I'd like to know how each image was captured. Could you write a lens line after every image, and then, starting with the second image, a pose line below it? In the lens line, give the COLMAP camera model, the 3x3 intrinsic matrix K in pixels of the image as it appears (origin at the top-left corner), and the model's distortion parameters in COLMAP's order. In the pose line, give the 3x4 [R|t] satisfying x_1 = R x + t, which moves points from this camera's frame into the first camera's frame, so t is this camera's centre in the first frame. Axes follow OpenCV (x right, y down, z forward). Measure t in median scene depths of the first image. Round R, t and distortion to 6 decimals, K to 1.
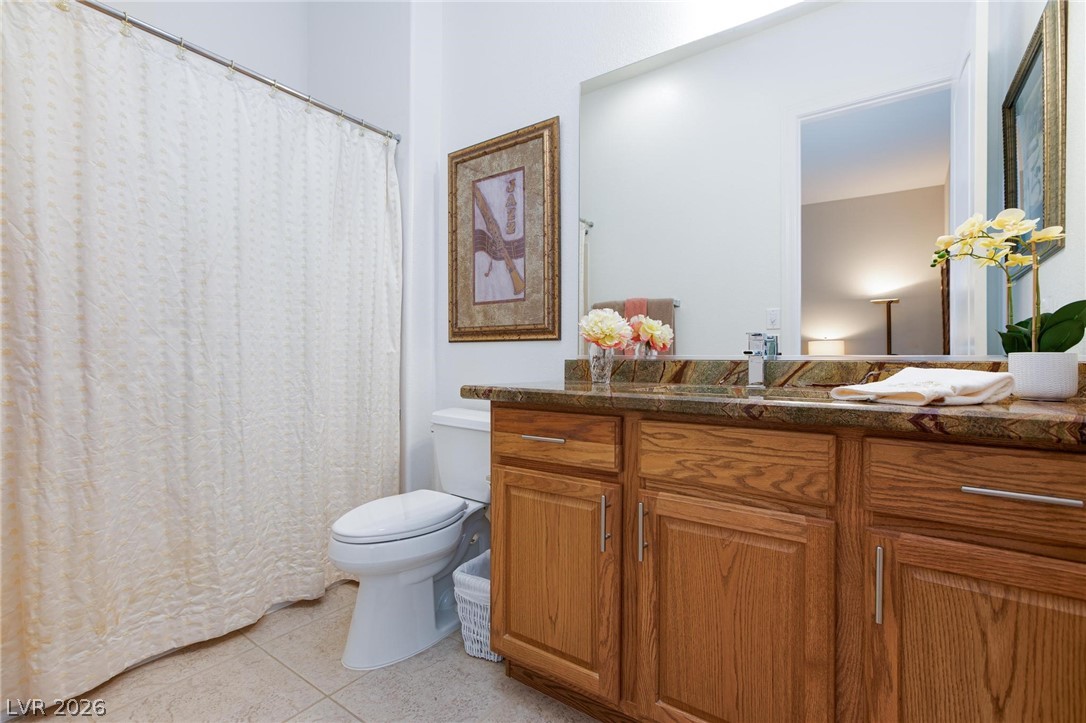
lens RADIAL K [[501.7, 0, 541.2], [0, 501.7, 357.8], [0, 0, 1]] dist [-0.023208, 0.011832]
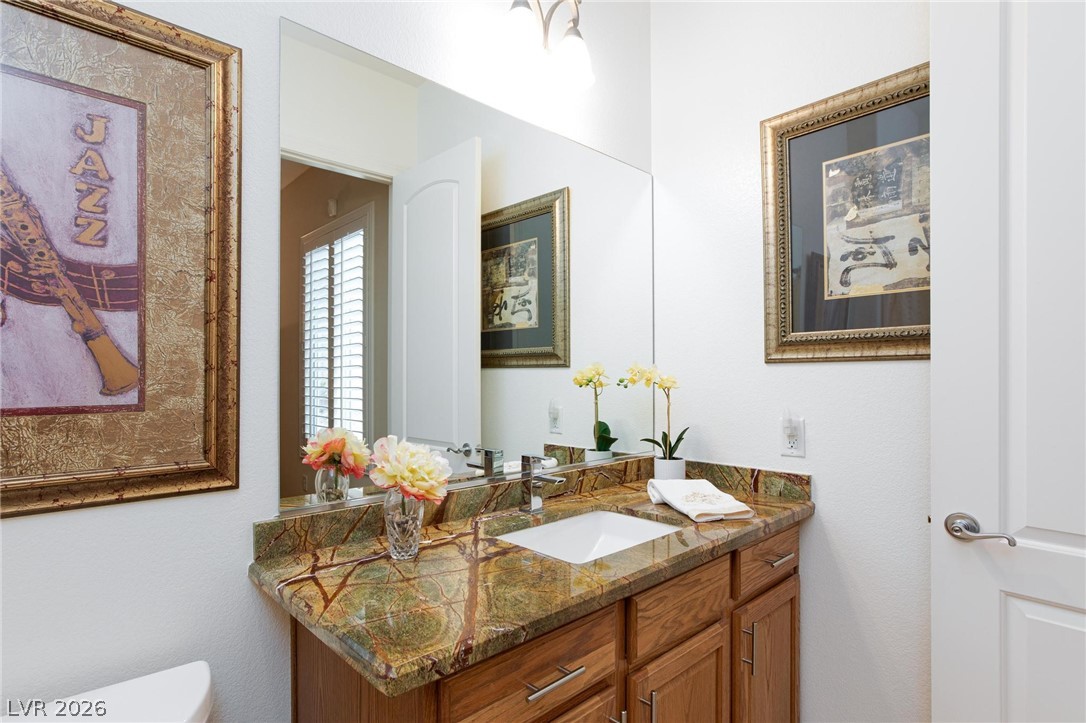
lens RADIAL K [[548.9, 0, 530.0], [0, 548.9, 385.1], [0, 0, 1]] dist [-0.013717, 0.000334]
pose [[0.208330, -0.013981, 0.977959, -0.430604], [0.000324, 0.999899, 0.014225, -0.143928], [-0.978059, -0.002647, 0.208313, 0.570660]]
